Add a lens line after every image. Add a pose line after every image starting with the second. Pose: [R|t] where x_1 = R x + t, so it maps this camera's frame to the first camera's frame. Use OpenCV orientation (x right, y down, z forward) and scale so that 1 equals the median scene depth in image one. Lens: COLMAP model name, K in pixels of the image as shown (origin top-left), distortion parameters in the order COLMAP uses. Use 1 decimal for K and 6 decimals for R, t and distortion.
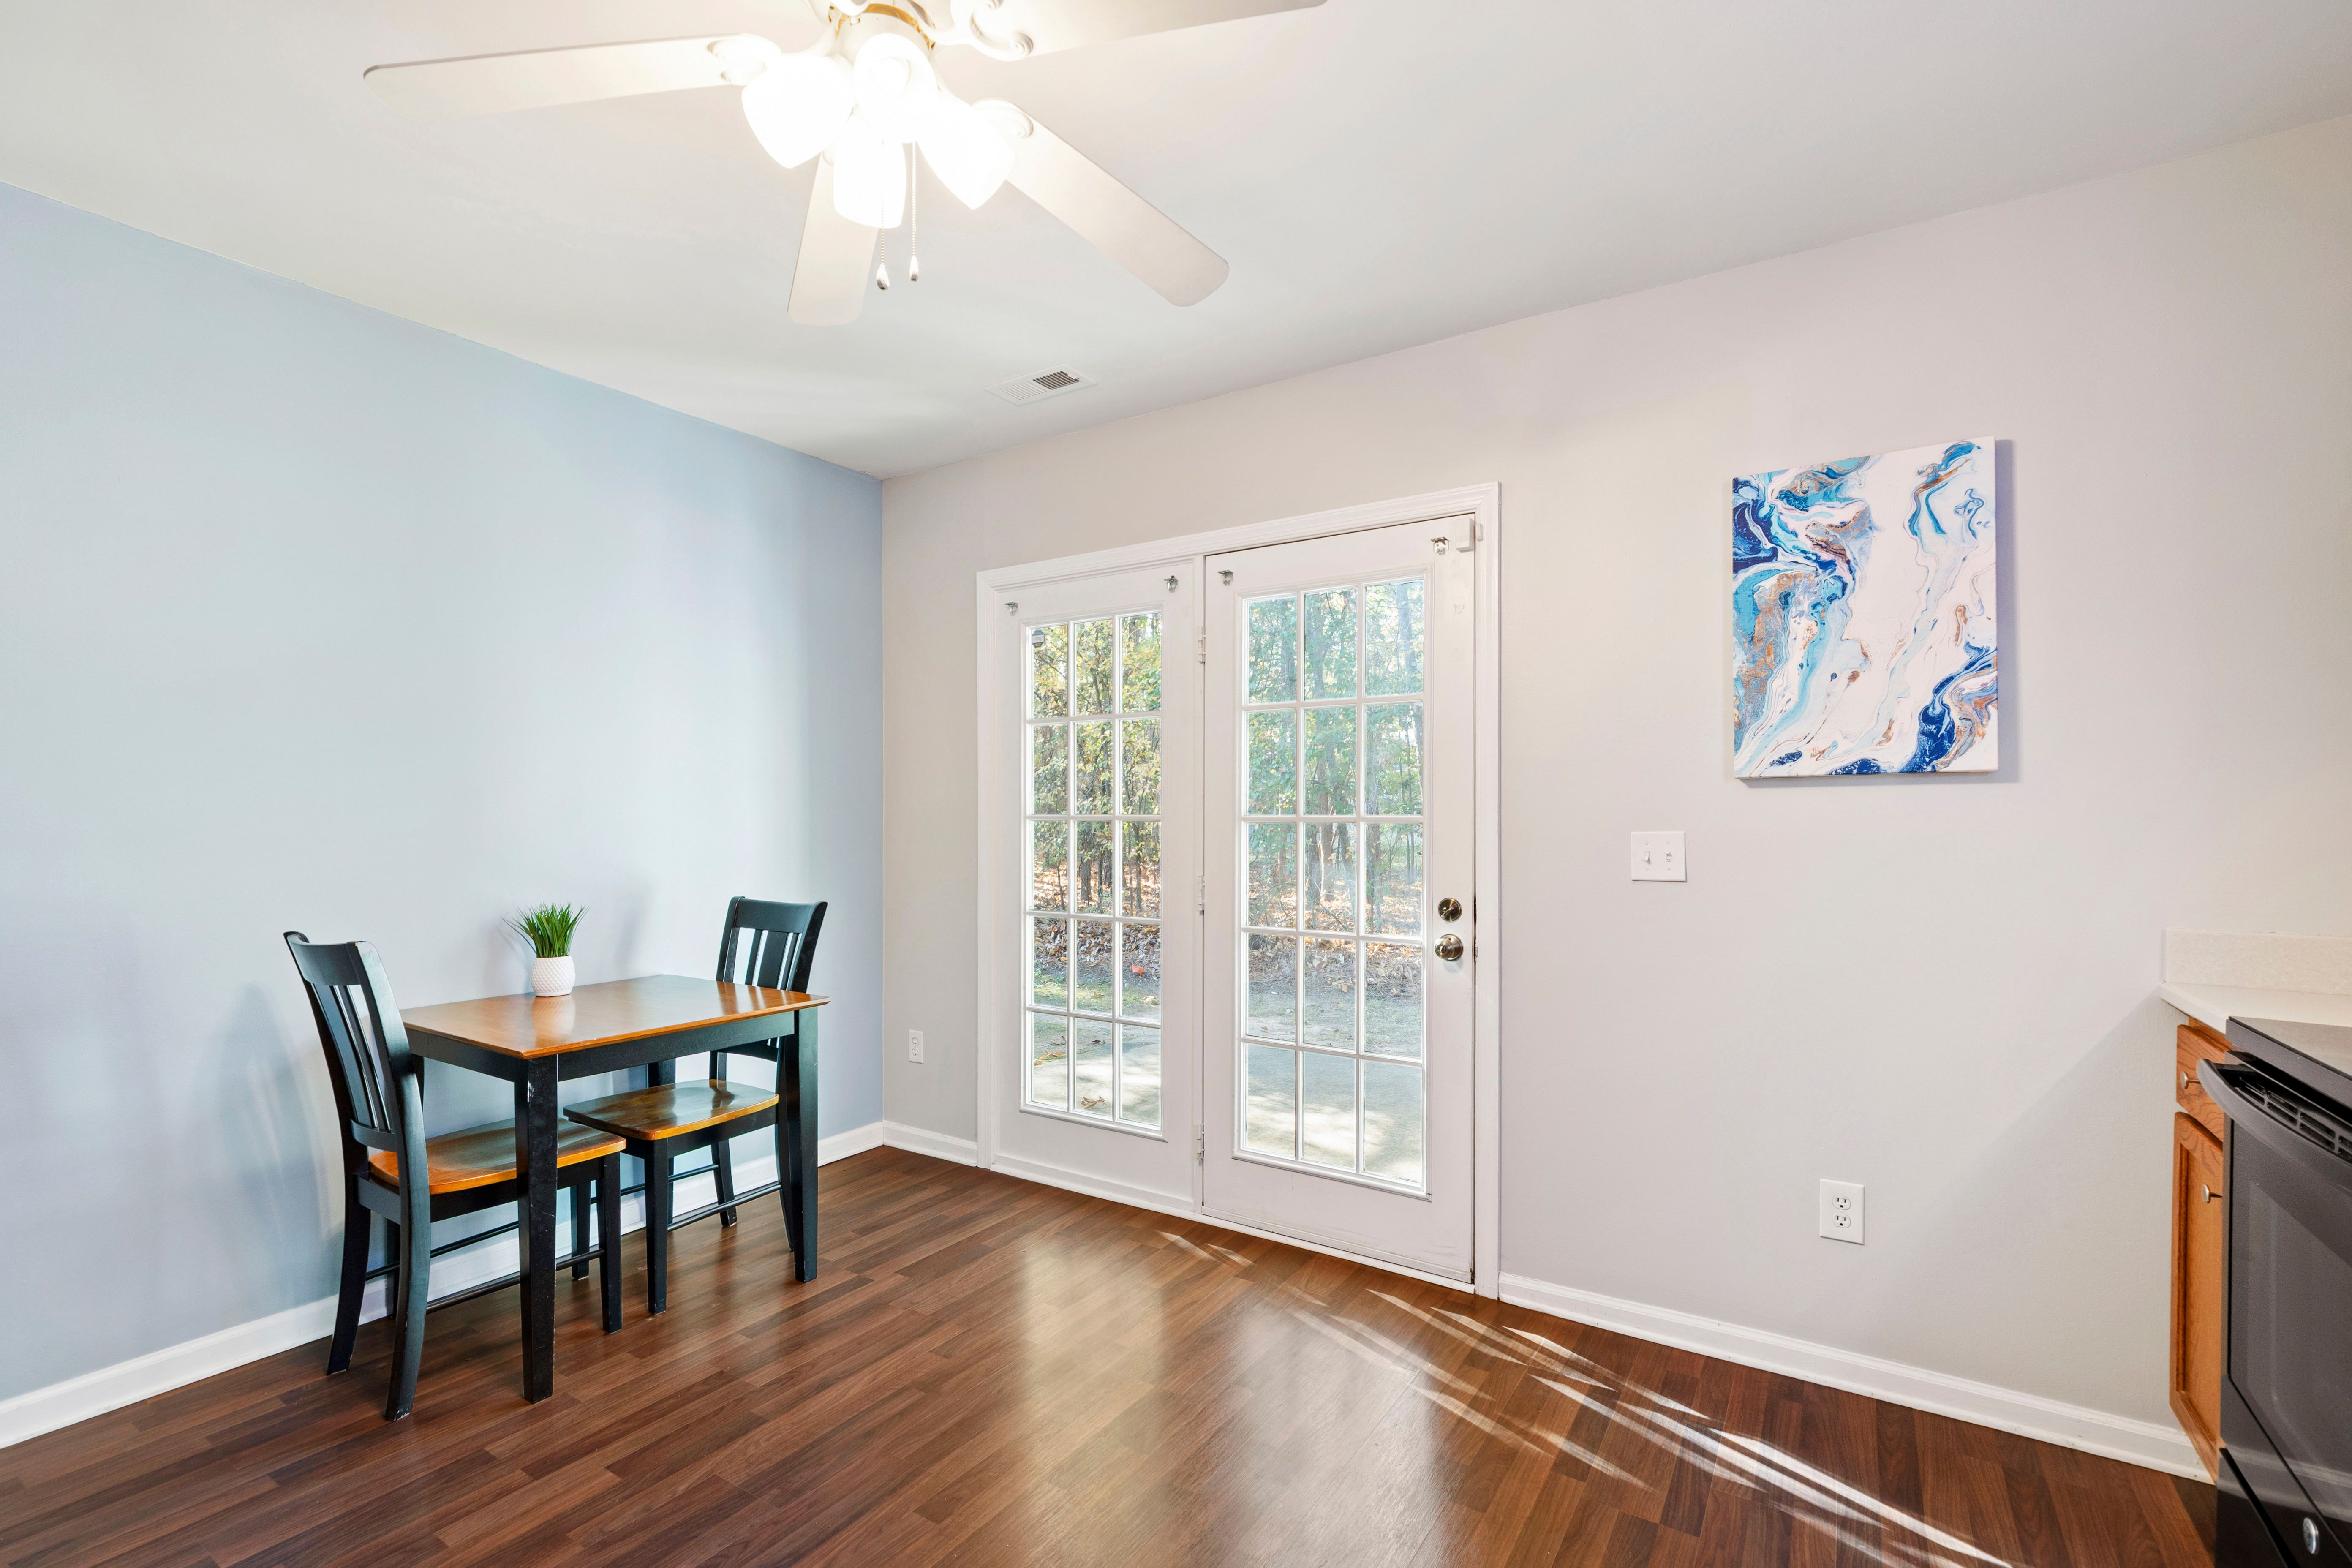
lens RADIAL K [[1031.5, 0, 1172.5], [0, 1031.5, 803.1], [0, 0, 1]] dist [-0.001747, -0.000599]
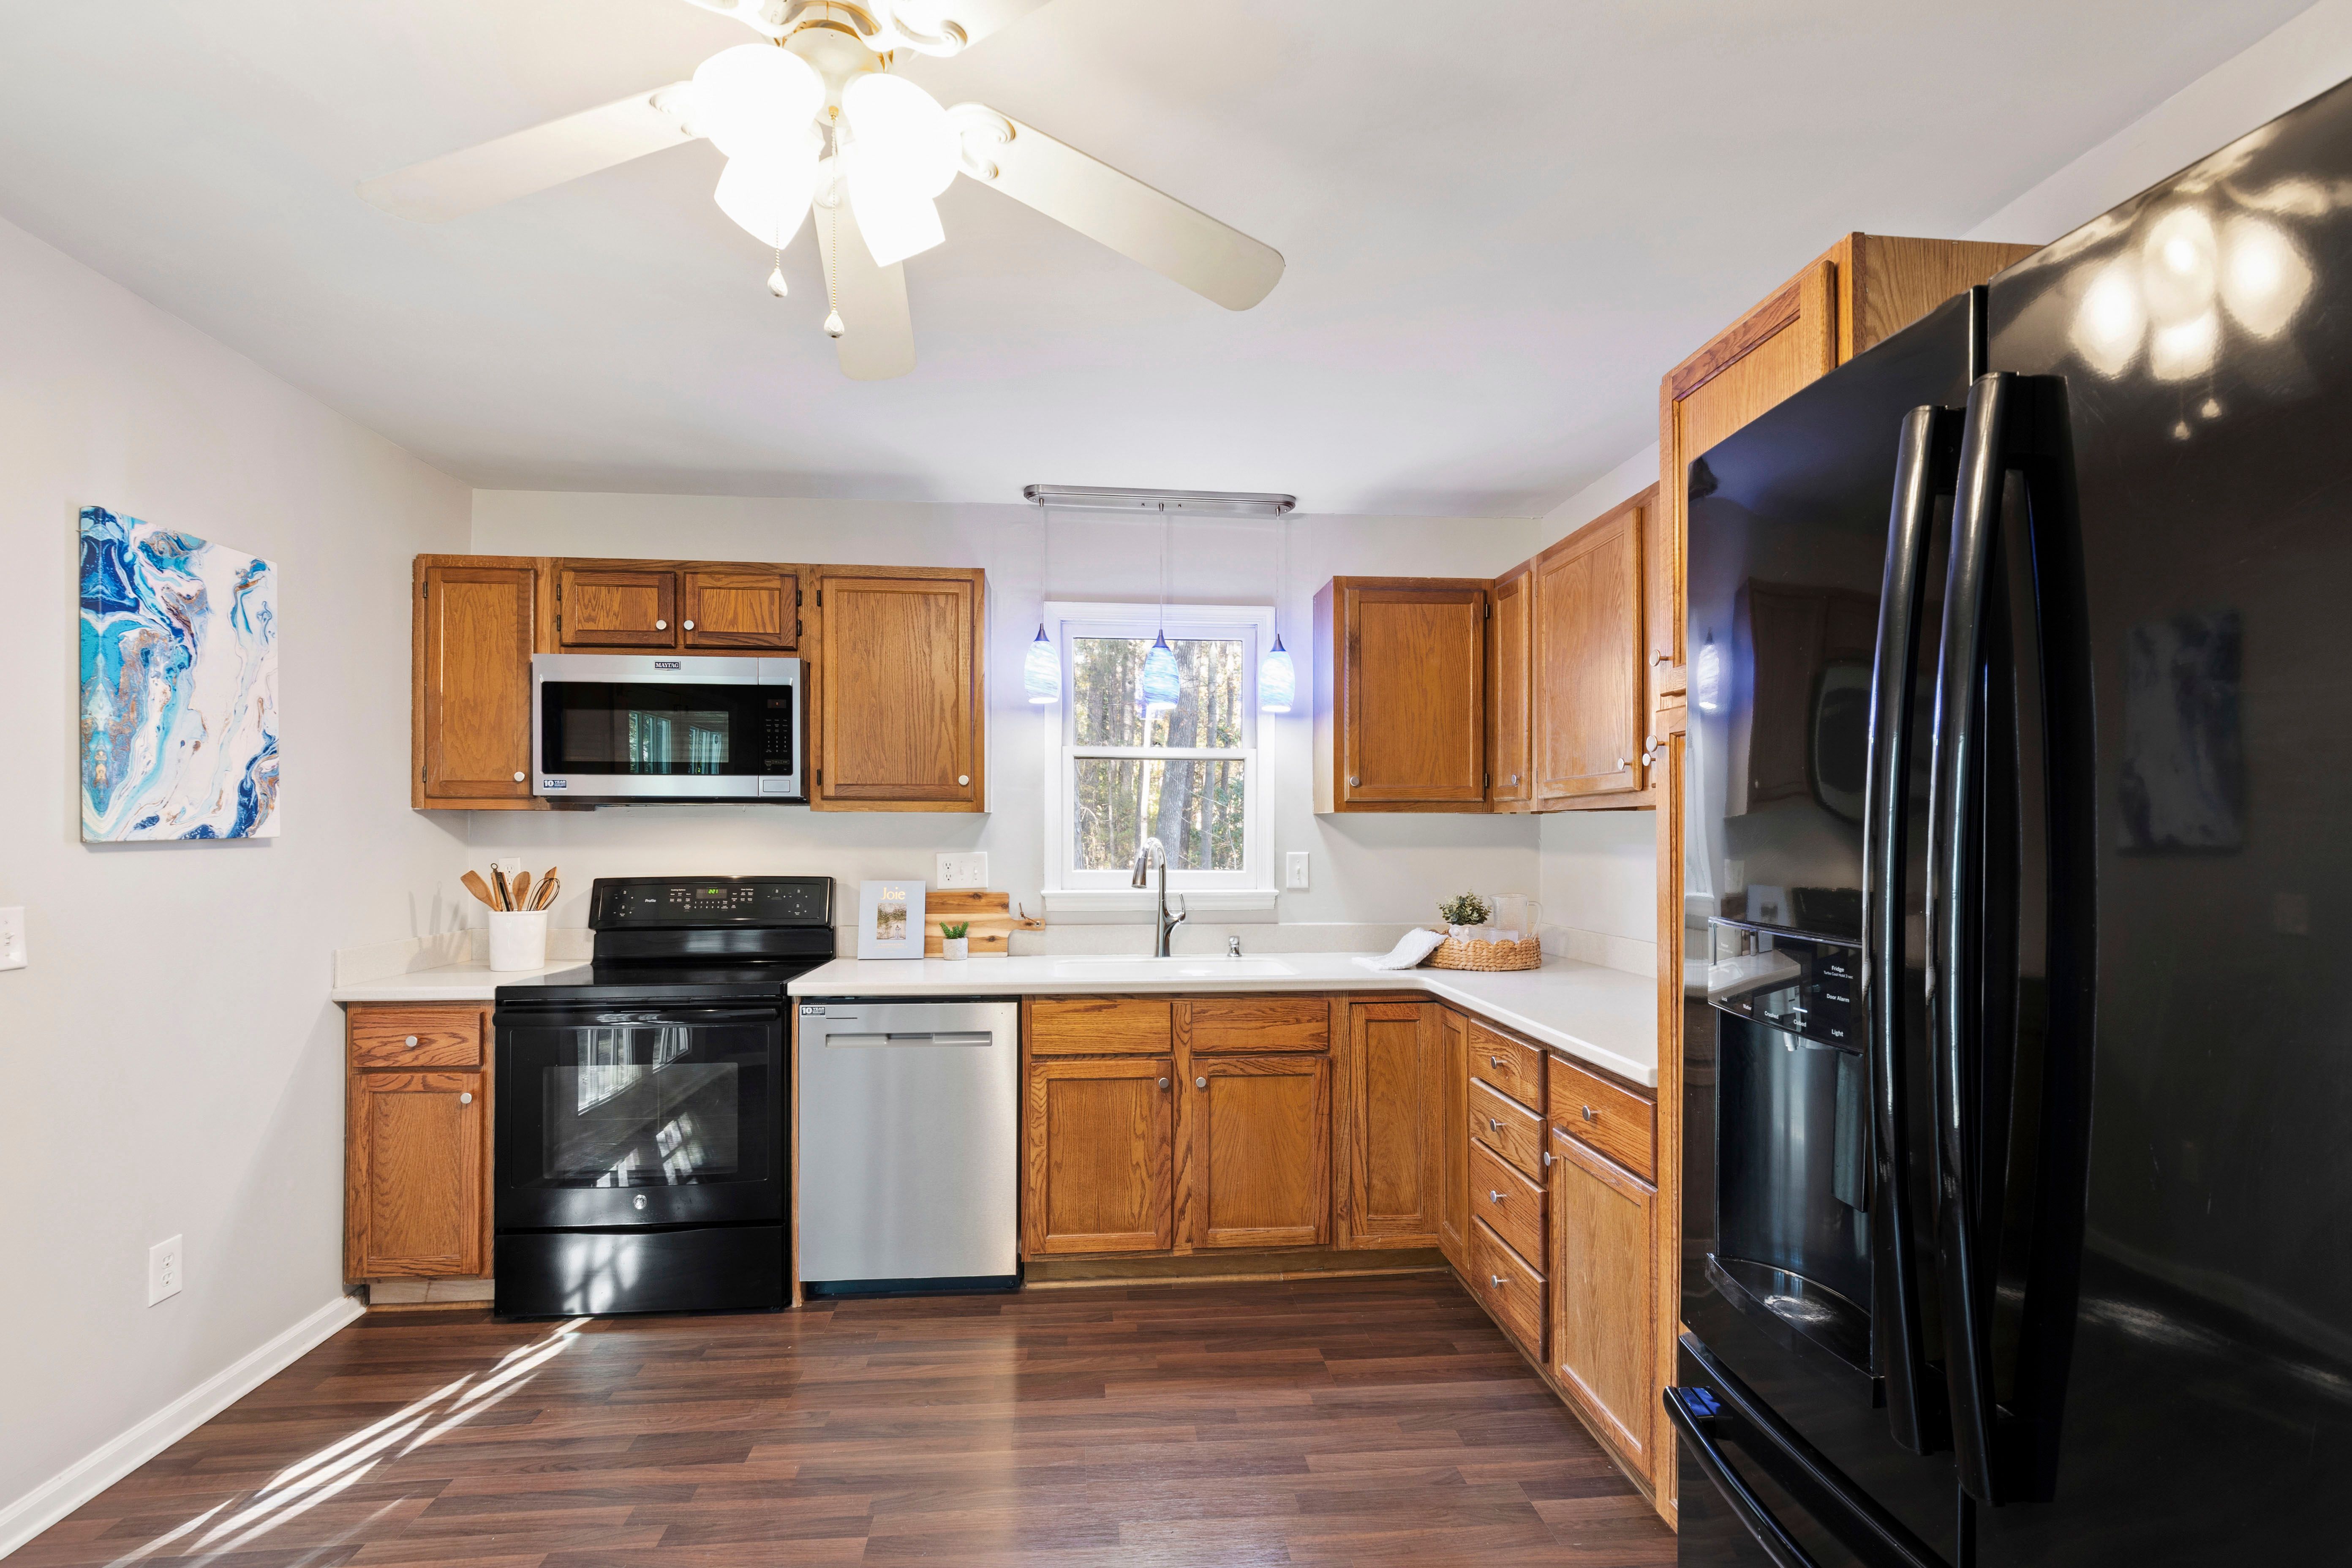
lens RADIAL K [[1052.2, 0, 1169.0], [0, 1052.2, 839.4], [0, 0, 1]] dist [-0.000083, -0.000489]
pose [[-0.616715, -0.002542, 0.787182, -0.779805], [-0.000553, 0.999996, 0.002795, -0.031135], [-0.787186, 0.001288, -0.616714, 0.870479]]
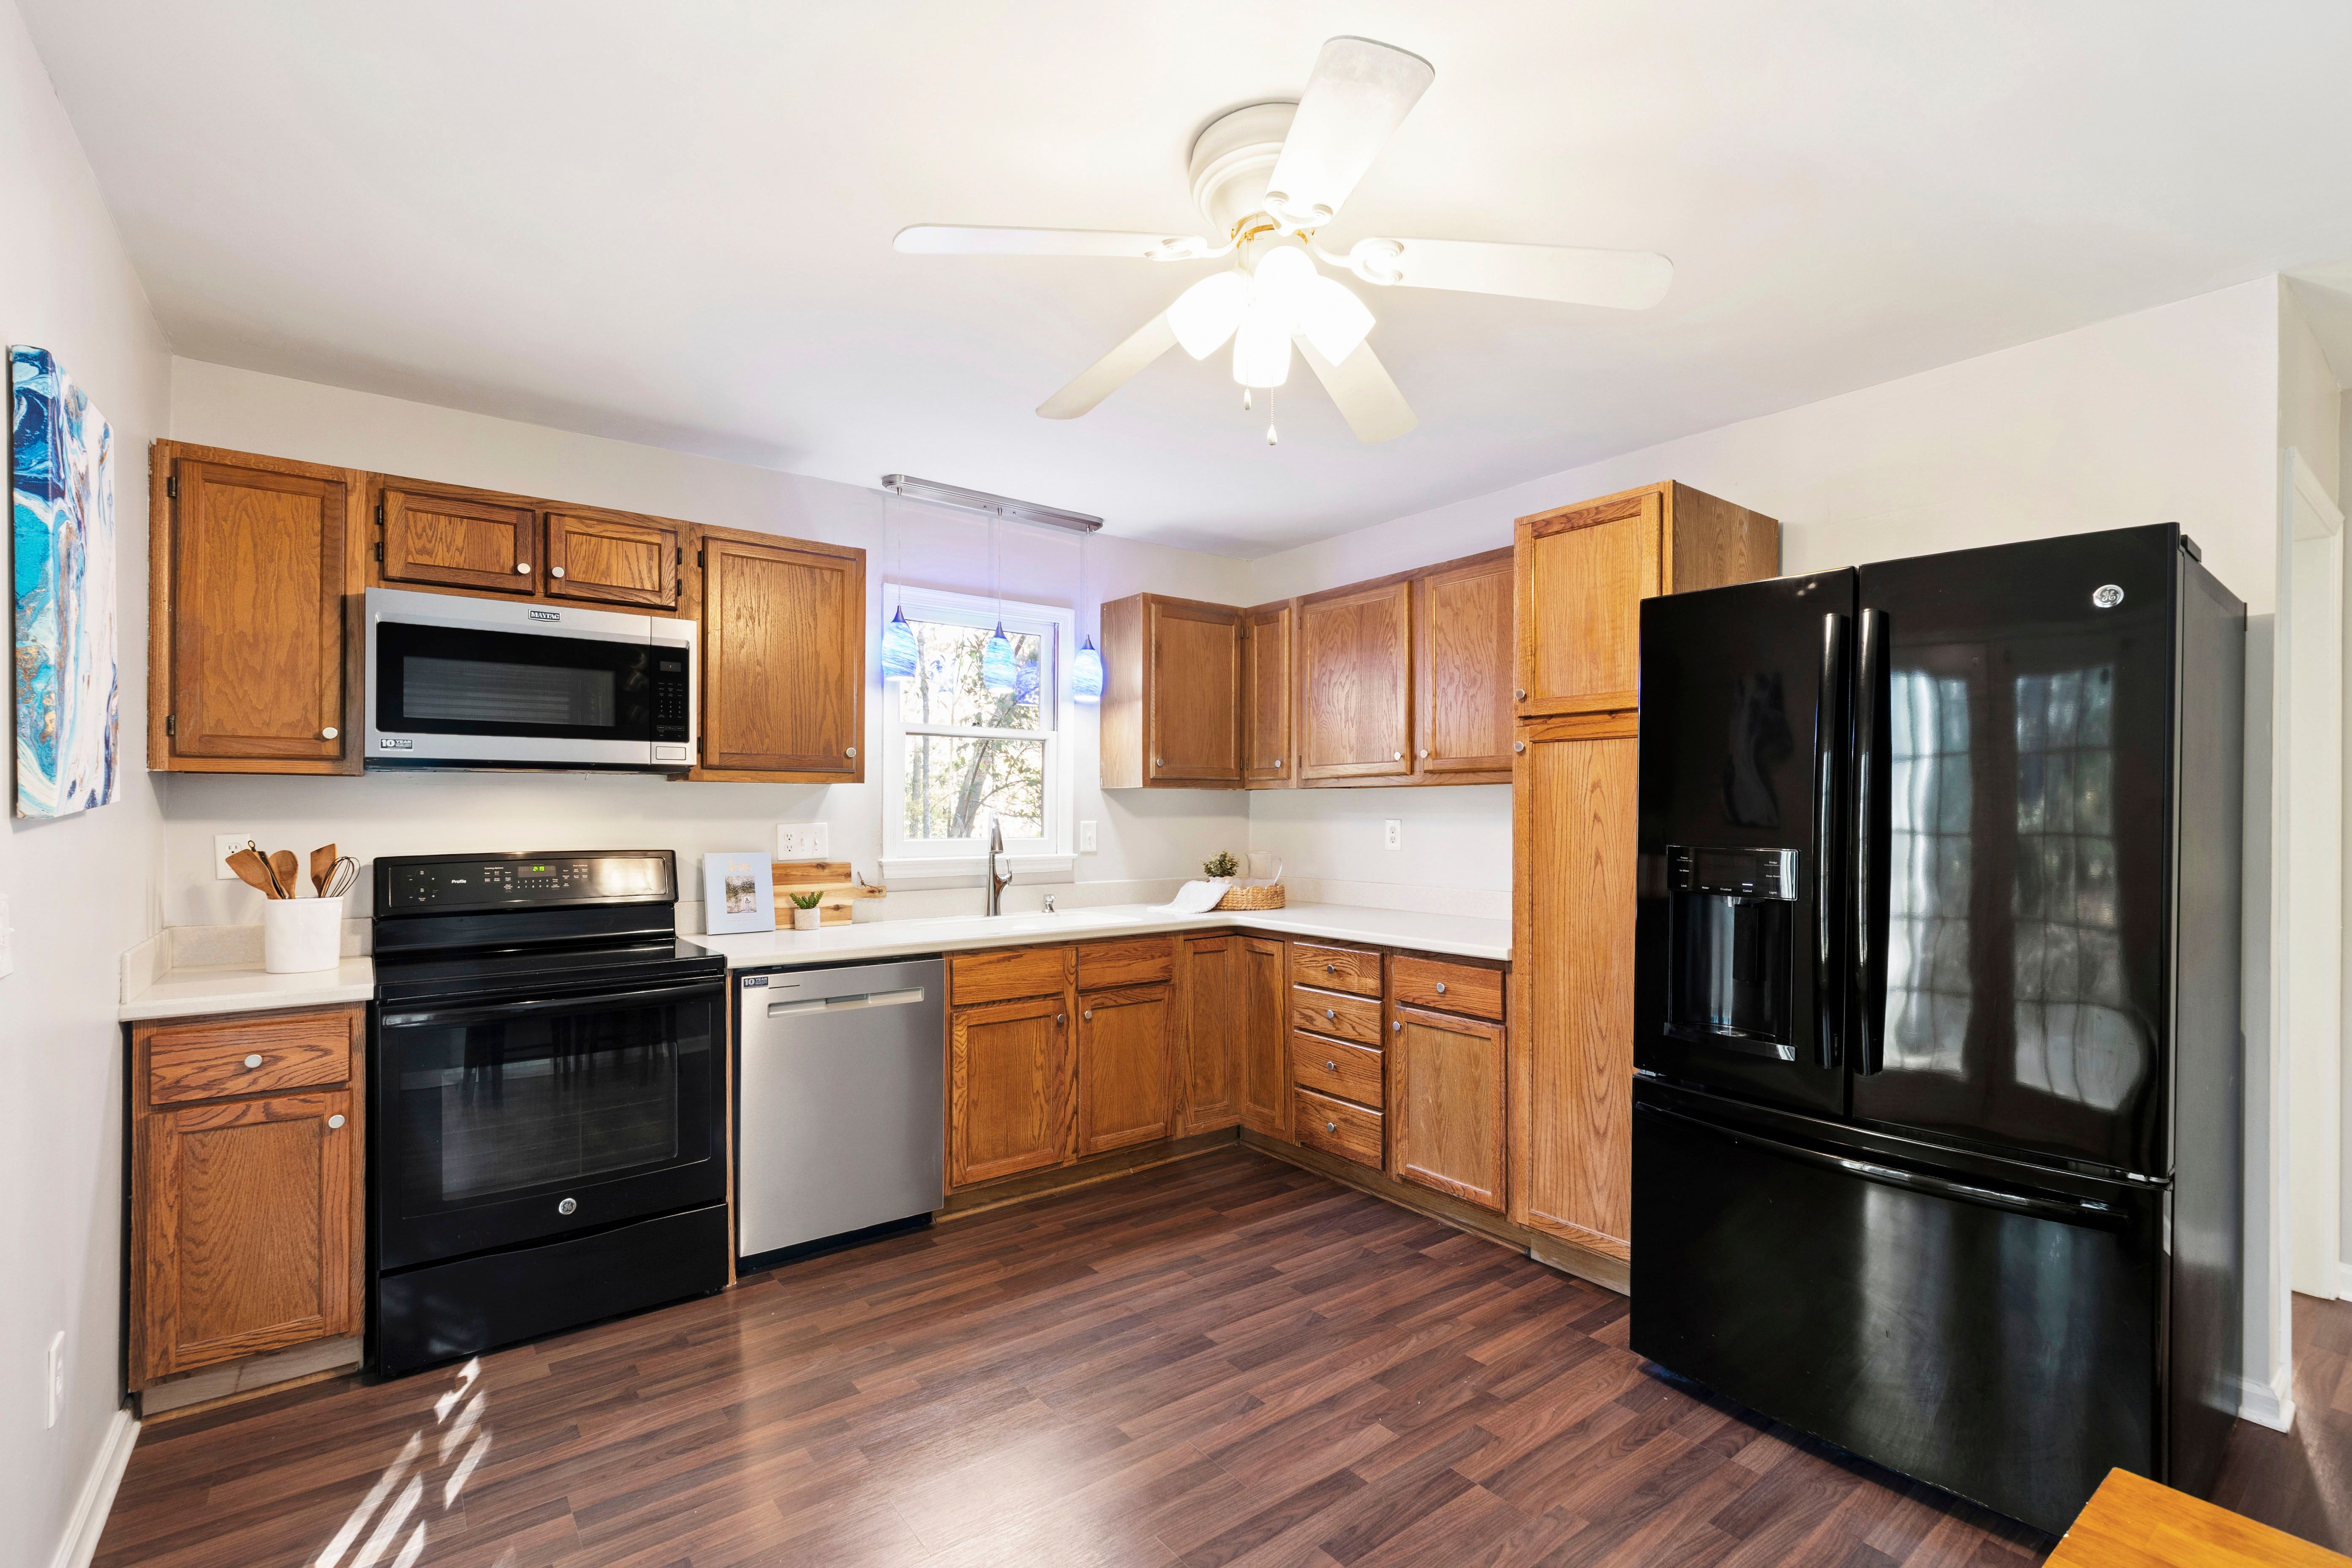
lens RADIAL K [[1048.5, 0, 1185.6], [0, 1048.5, 822.8], [0, 0, 1]] dist [0.000392, 0.000192]
pose [[-0.943619, -0.000176, 0.331035, -0.400198], [0.002889, 0.999957, 0.008769, -0.019803], [-0.331022, 0.009231, -0.943578, 1.466802]]
